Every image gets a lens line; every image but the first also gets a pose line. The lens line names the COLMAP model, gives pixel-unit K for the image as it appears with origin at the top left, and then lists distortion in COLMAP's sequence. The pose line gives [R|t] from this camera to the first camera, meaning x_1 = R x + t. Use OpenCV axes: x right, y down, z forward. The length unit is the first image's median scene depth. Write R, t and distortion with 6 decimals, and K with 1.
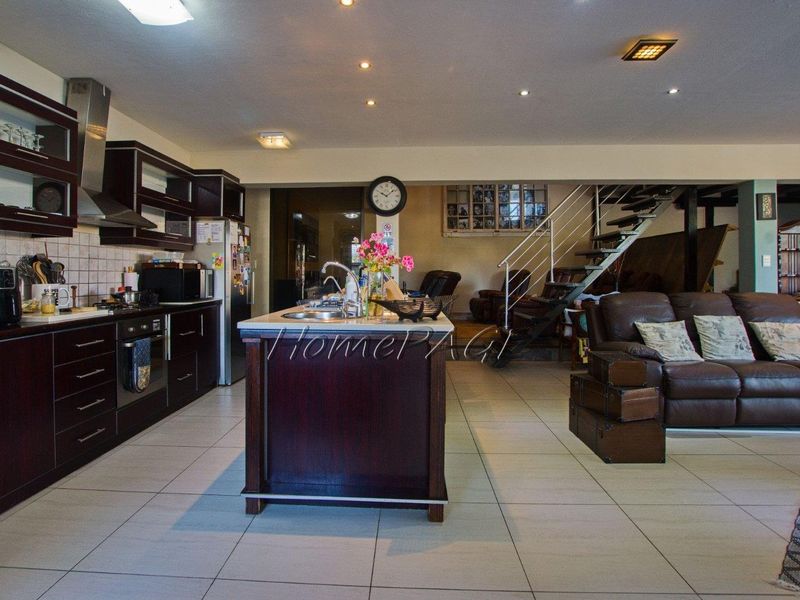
lens RADIAL K [[414.3, 0, 388.7], [0, 414.3, 270.2], [0, 0, 1]] dist [-0.030202, 0.003127]
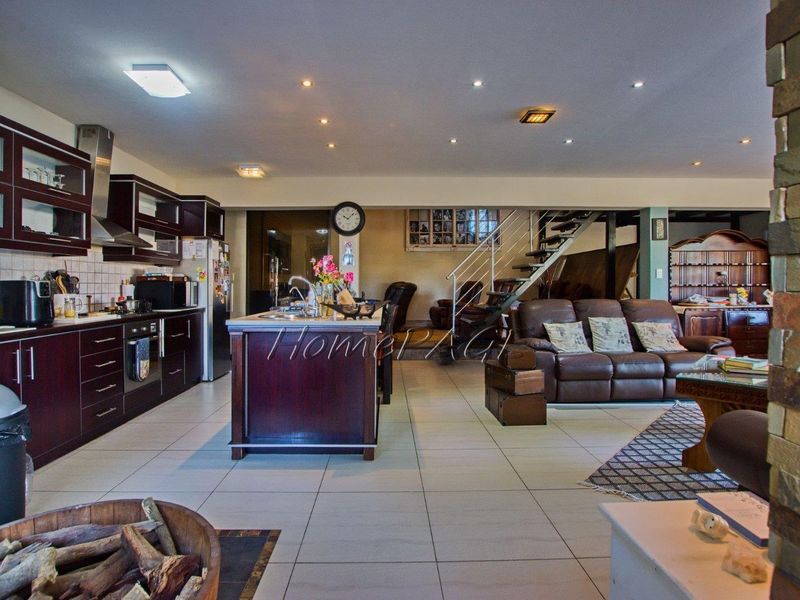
lens RADIAL K [[414.3, 0, 388.3], [0, 414.3, 276.4], [0, 0, 1]] dist [-0.030202, 0.003127]
pose [[0.998357, -0.001455, 0.057286, 0.057165], [0.002170, 0.999920, -0.012423, -0.001633], [-0.057264, 0.012527, 0.998281, -0.241600]]
